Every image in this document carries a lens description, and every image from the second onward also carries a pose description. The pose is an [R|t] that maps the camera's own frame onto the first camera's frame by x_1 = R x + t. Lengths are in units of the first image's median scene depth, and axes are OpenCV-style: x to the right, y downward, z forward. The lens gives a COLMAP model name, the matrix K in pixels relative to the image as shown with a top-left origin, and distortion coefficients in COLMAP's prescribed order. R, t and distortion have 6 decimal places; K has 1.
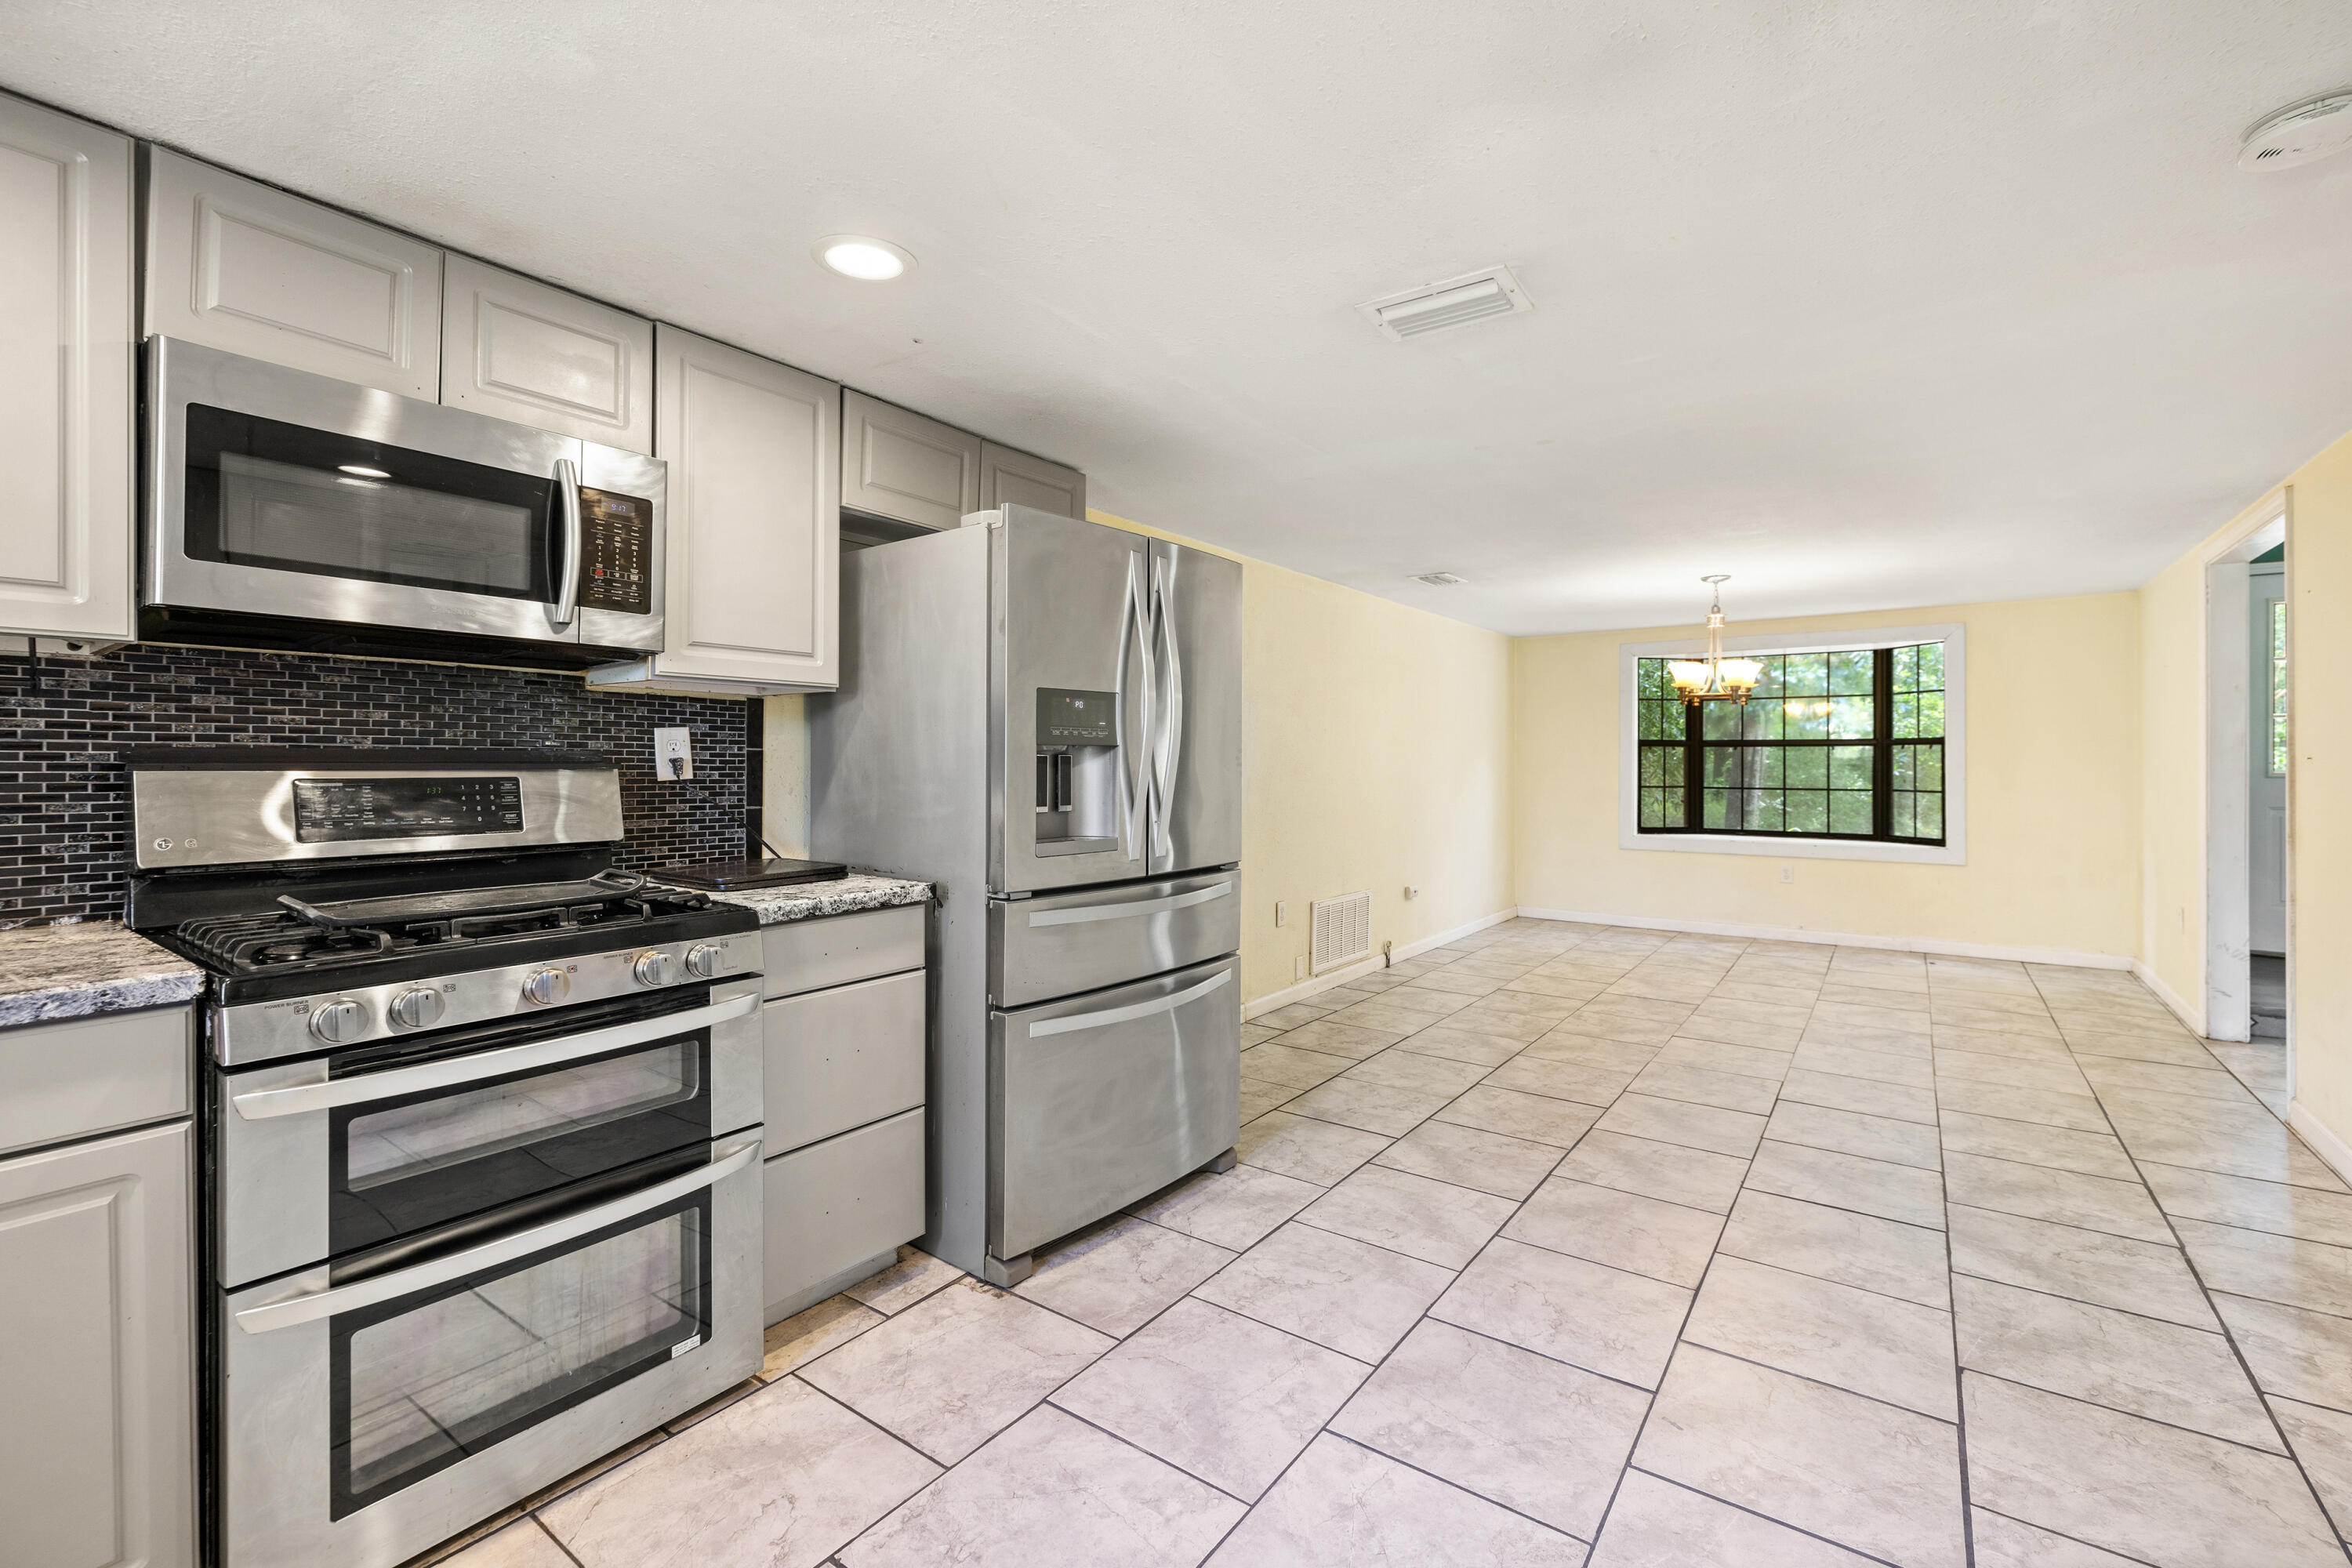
lens RADIAL K [[1009.2, 0, 1170.1], [0, 1009.2, 763.8], [0, 0, 1]] dist [-0.000165, -0.000190]
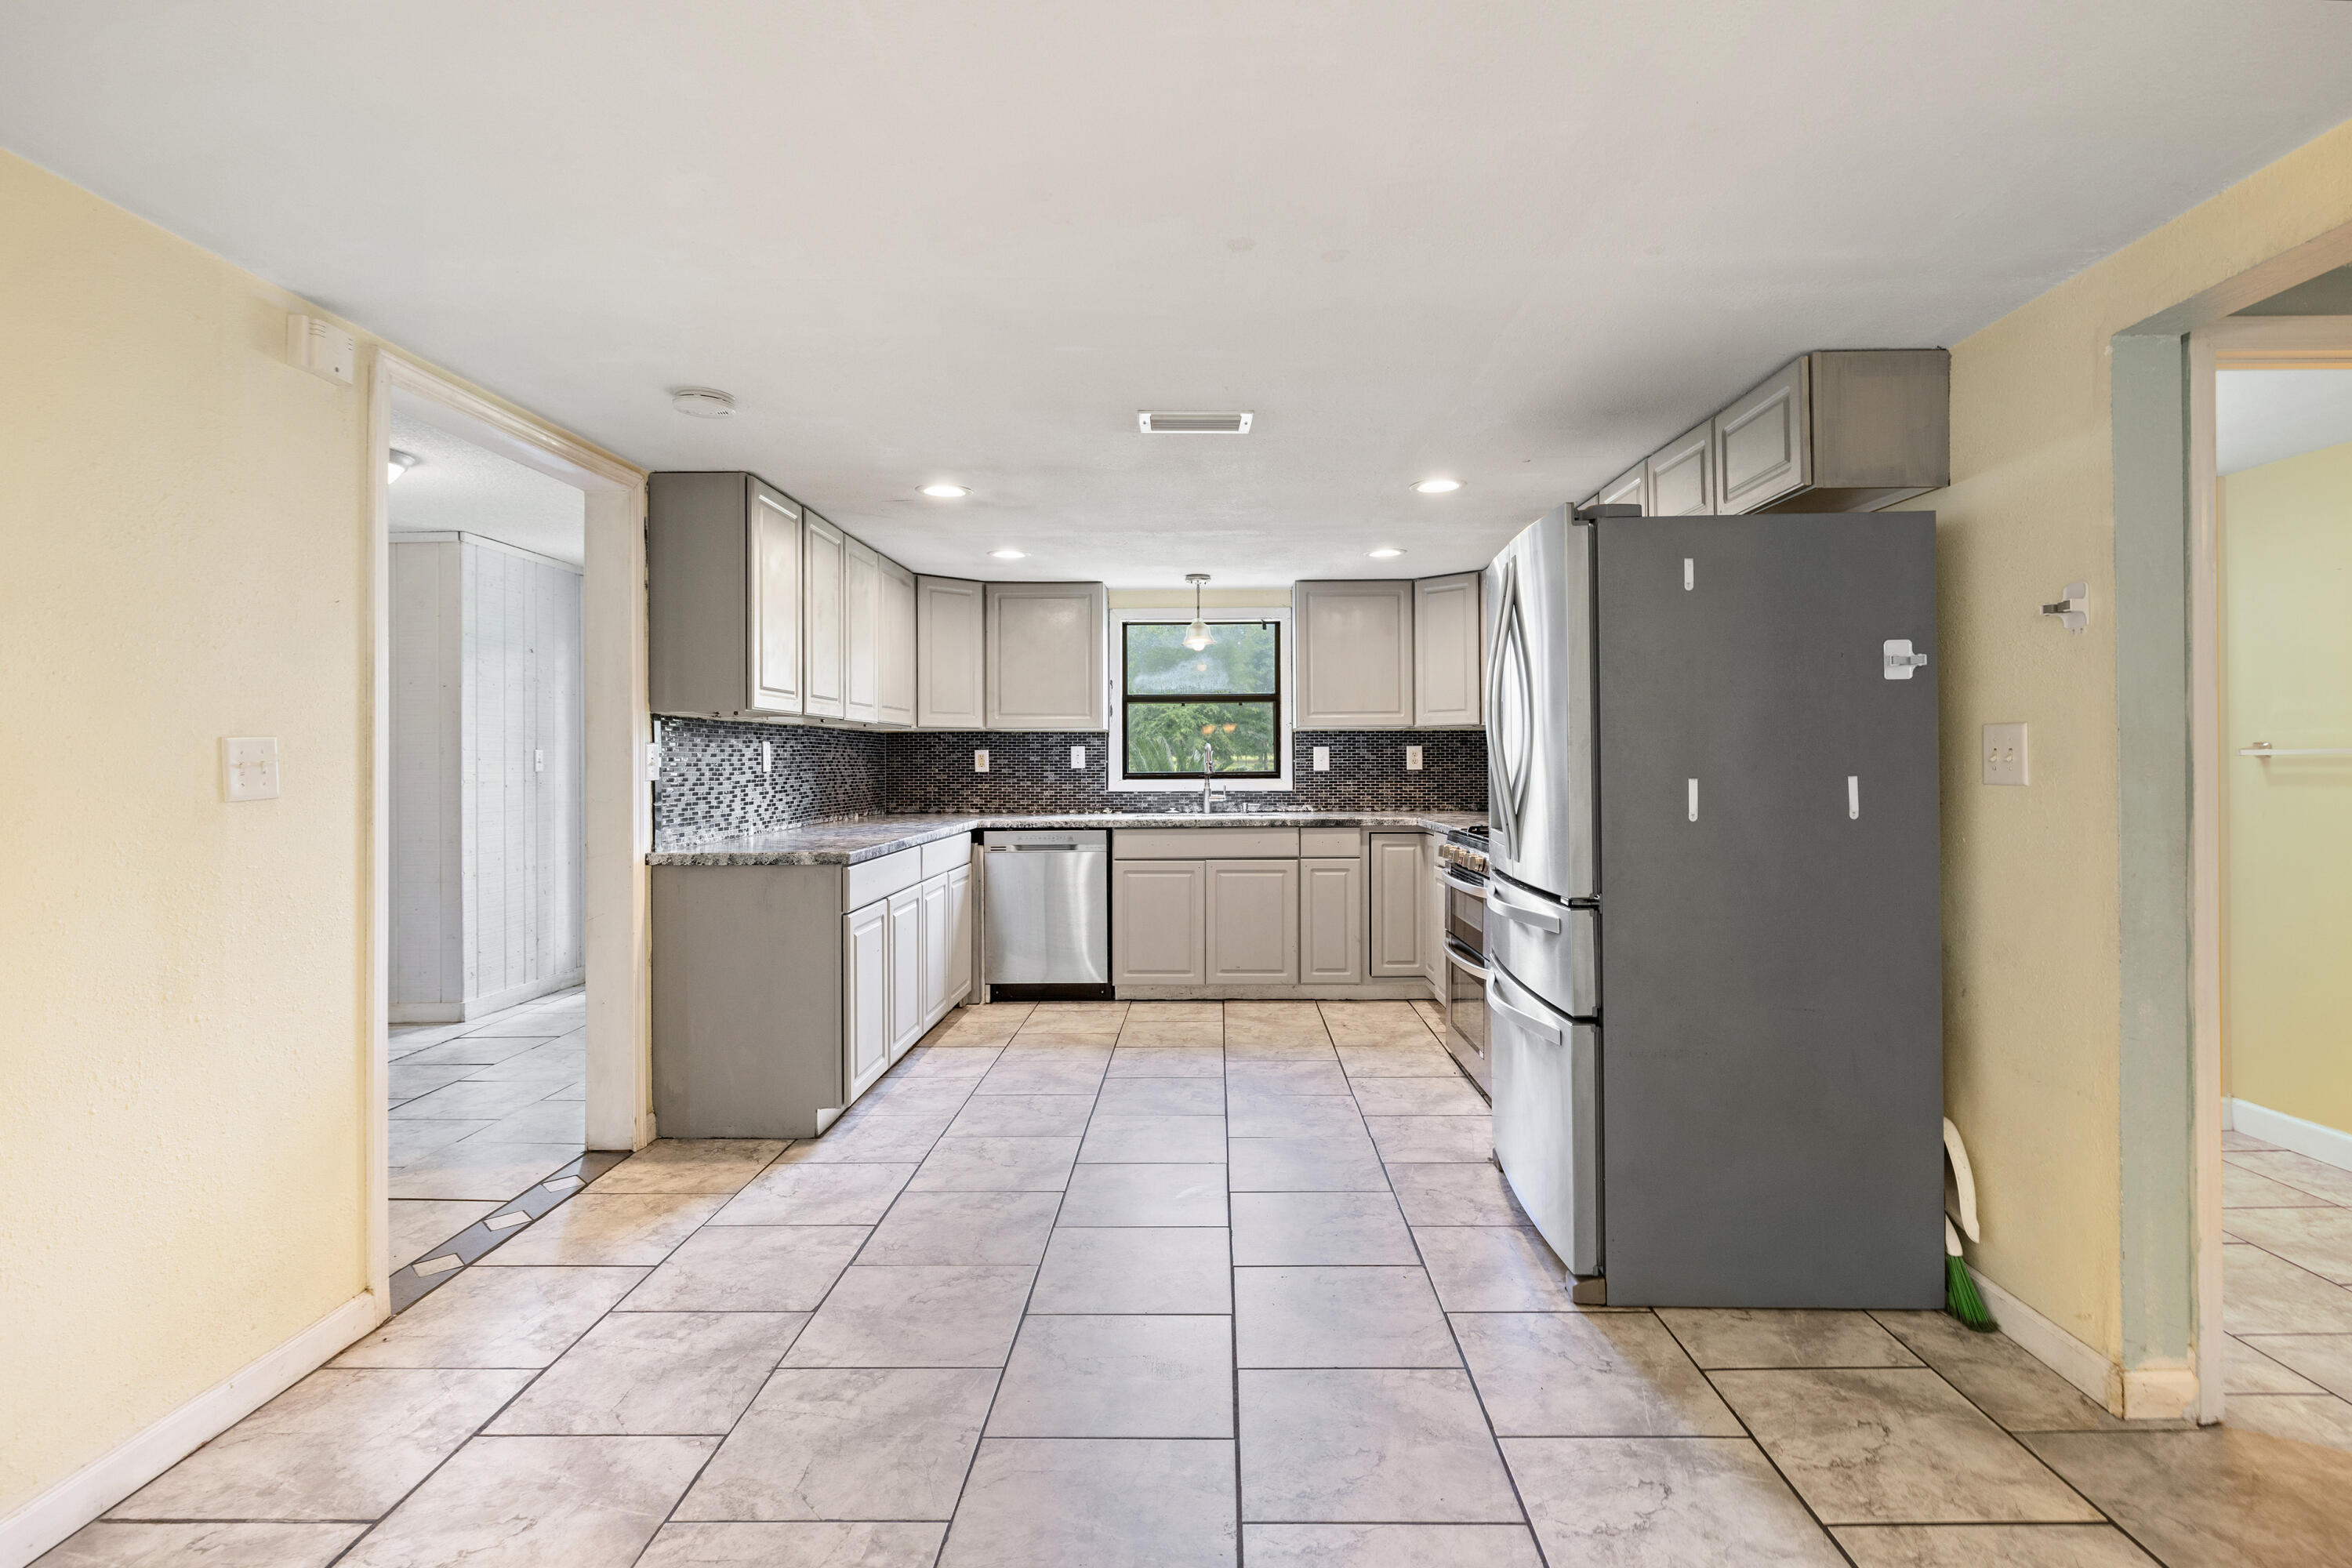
lens RADIAL K [[1157.6, 0, 1209.7], [0, 1157.6, 748.6], [0, 0, 1]] dist [-0.010456, 0.000117]
pose [[-0.808531, -0.001124, -0.588452, 0.404264], [0.002963, 0.999978, -0.005980, -0.005559], [0.588446, -0.006578, -0.808510, 0.785317]]
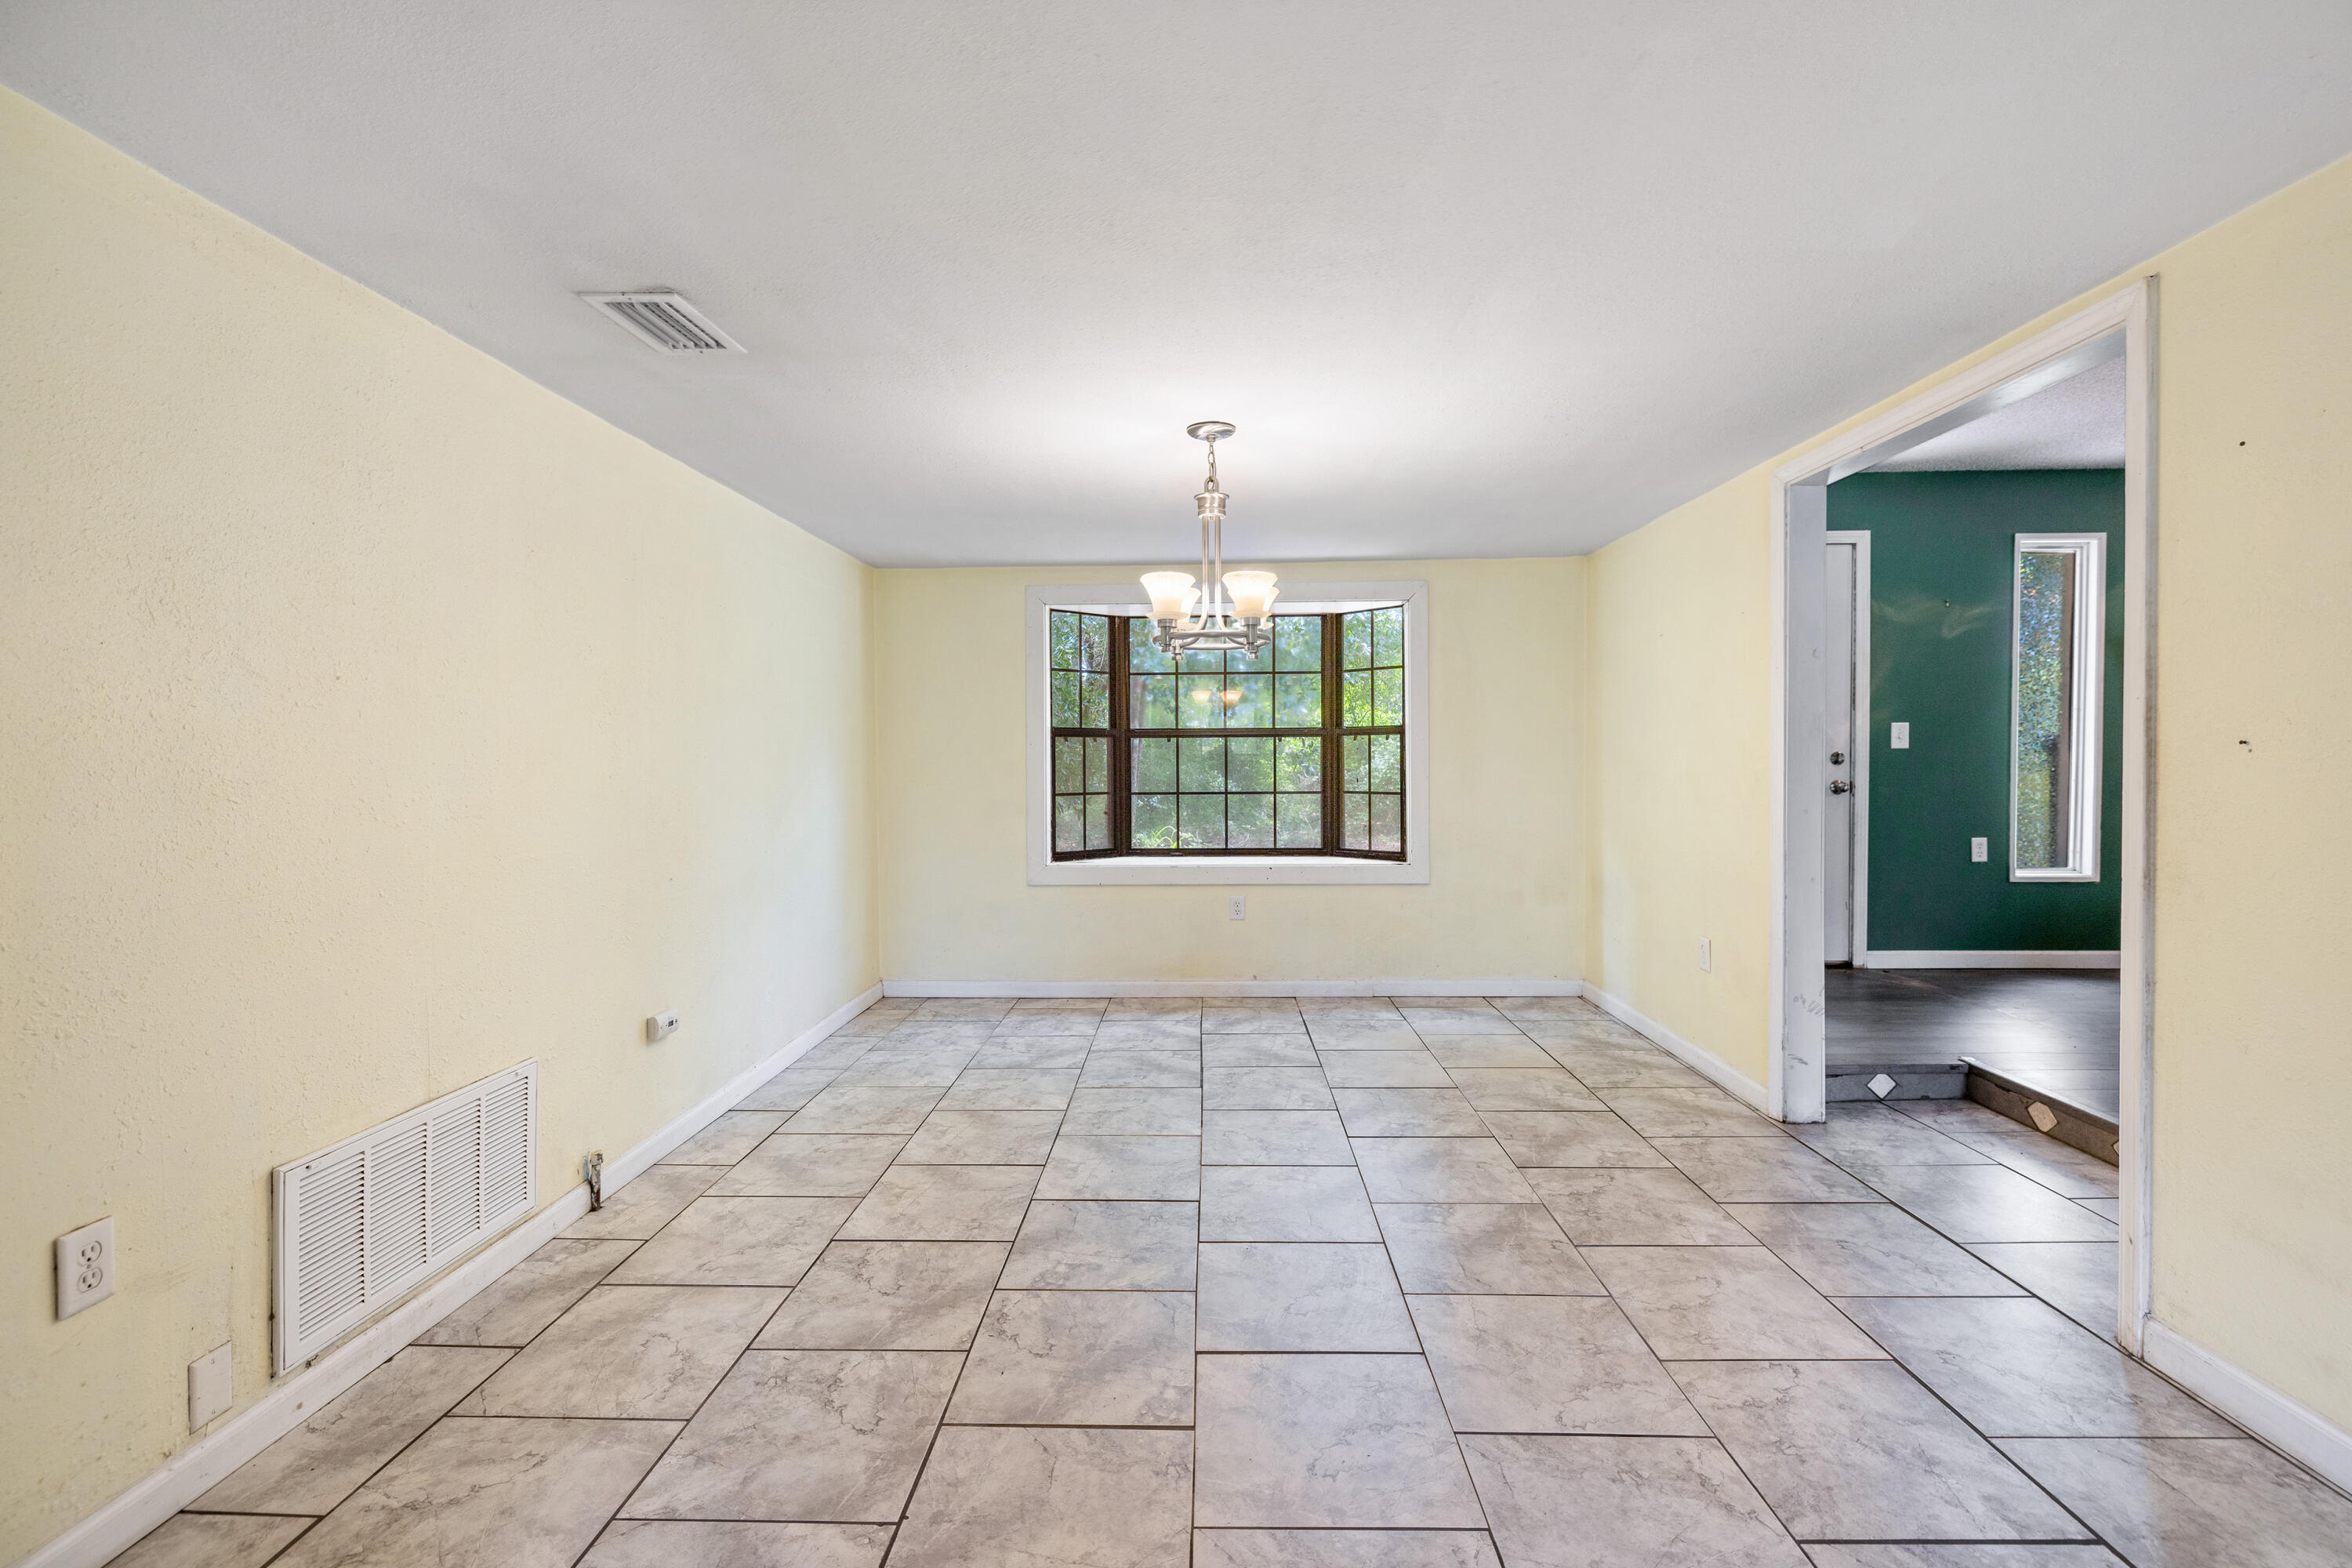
lens RADIAL K [[1009.2, 0, 1188.7], [0, 1009.2, 776.1], [0, 0, 1]] dist [-0.000165, -0.000190]
pose [[0.817150, -0.017358, 0.576164, 0.176312], [0.009412, 0.999815, 0.016772, -0.001147], [-0.576348, -0.008282, 0.817162, 0.472961]]
